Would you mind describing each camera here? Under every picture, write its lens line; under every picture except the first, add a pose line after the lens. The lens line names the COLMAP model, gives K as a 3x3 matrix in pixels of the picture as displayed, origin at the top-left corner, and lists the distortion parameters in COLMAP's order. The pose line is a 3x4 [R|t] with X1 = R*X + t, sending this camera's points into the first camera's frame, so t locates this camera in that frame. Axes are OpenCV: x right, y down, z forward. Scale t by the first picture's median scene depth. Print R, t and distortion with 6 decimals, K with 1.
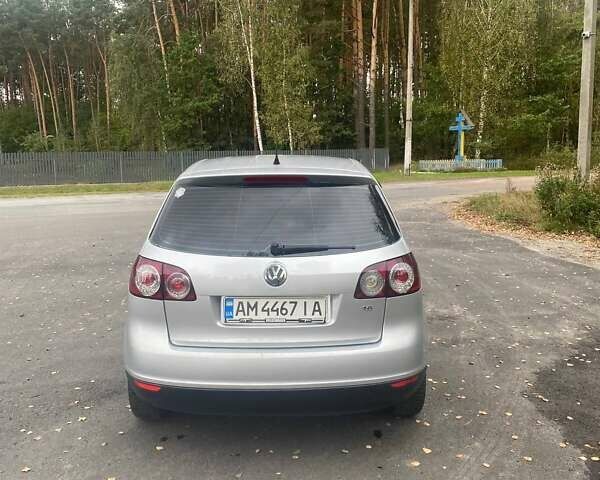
lens RADIAL K [[600.7, 0, 300.0], [0, 600.7, 240.0], [0, 0, 1]] dist [0.008785, -0.003706]
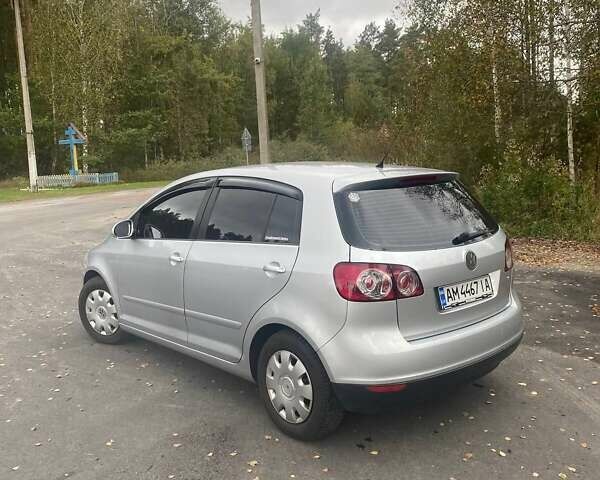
lens RADIAL K [[600.7, 0, 300.0], [0, 600.7, 240.0], [0, 0, 1]] dist [0.008785, -0.003706]
pose [[0.772073, -0.103279, 0.627086, -0.133818], [0.117978, 0.992848, 0.018263, -0.005263], [-0.624487, 0.059882, 0.778736, 0.040928]]
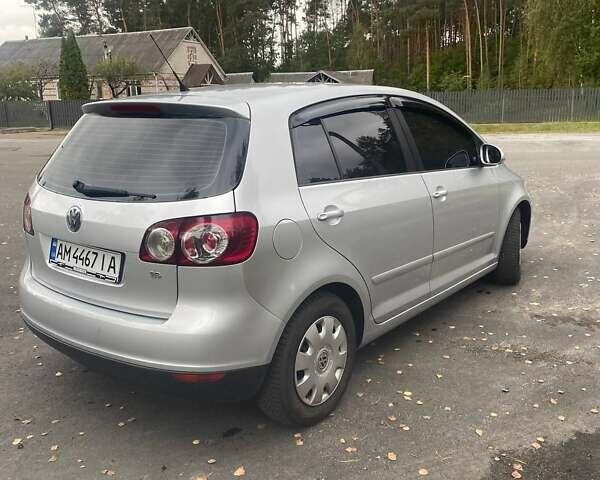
lens RADIAL K [[590.7, 0, 299.8], [0, 590.7, 262.5], [0, 0, 1]] dist [0.003050, -0.003777]
pose [[0.785723, 0.160487, -0.597397, 0.098327], [-0.078148, 0.983773, 0.161502, -0.005809], [0.613622, -0.080211, 0.785515, 0.069223]]
